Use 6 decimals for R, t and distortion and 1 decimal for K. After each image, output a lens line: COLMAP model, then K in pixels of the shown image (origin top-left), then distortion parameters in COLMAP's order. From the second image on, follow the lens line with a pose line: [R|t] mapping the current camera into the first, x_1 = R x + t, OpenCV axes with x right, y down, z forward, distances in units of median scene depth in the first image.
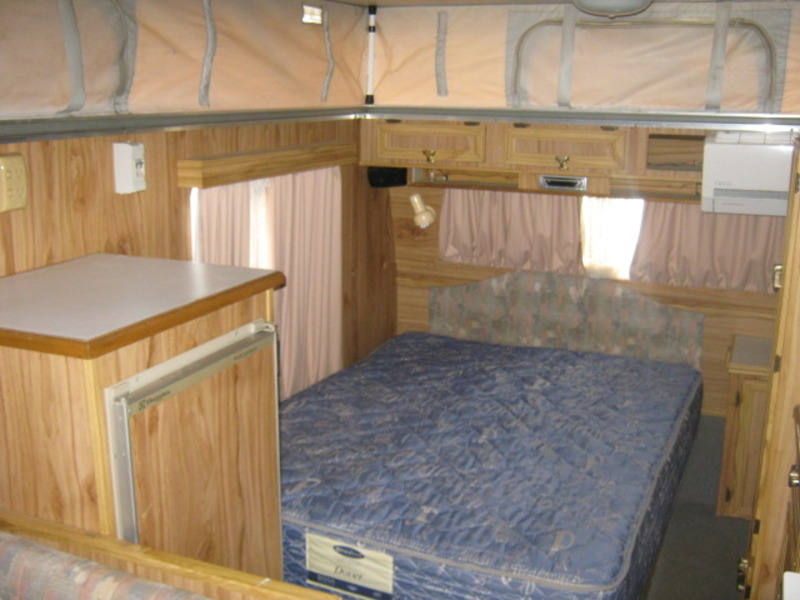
lens RADIAL K [[886.7, 0, 399.2], [0, 886.7, 300.5], [0, 0, 1]] dist [-0.089001, 0.000000]
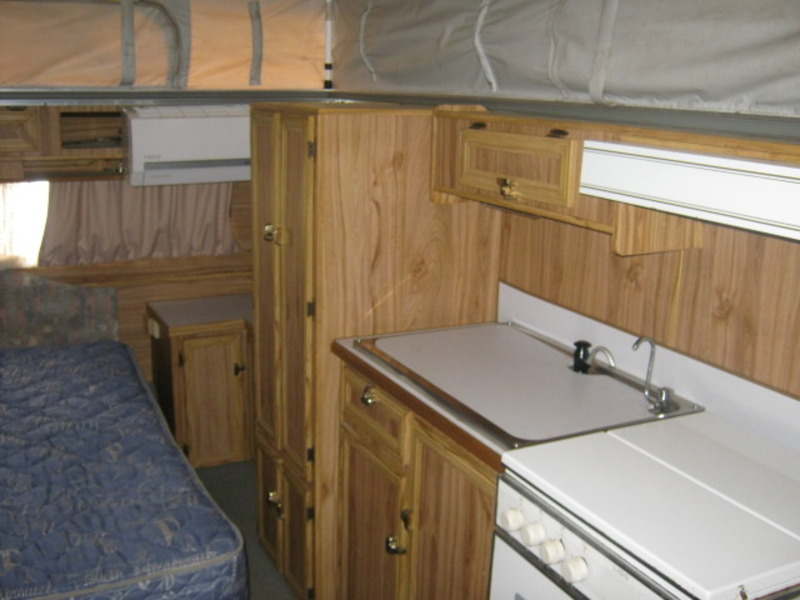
lens RADIAL K [[886.7, 0, 400.5], [0, 886.7, 297.0], [0, 0, 1]] dist [-0.089001, 0.000000]
pose [[0.640003, -0.177075, 0.747690, -0.223323], [0.157360, 0.982664, 0.098029, -0.024111], [-0.752086, 0.054918, 0.656773, 0.094316]]
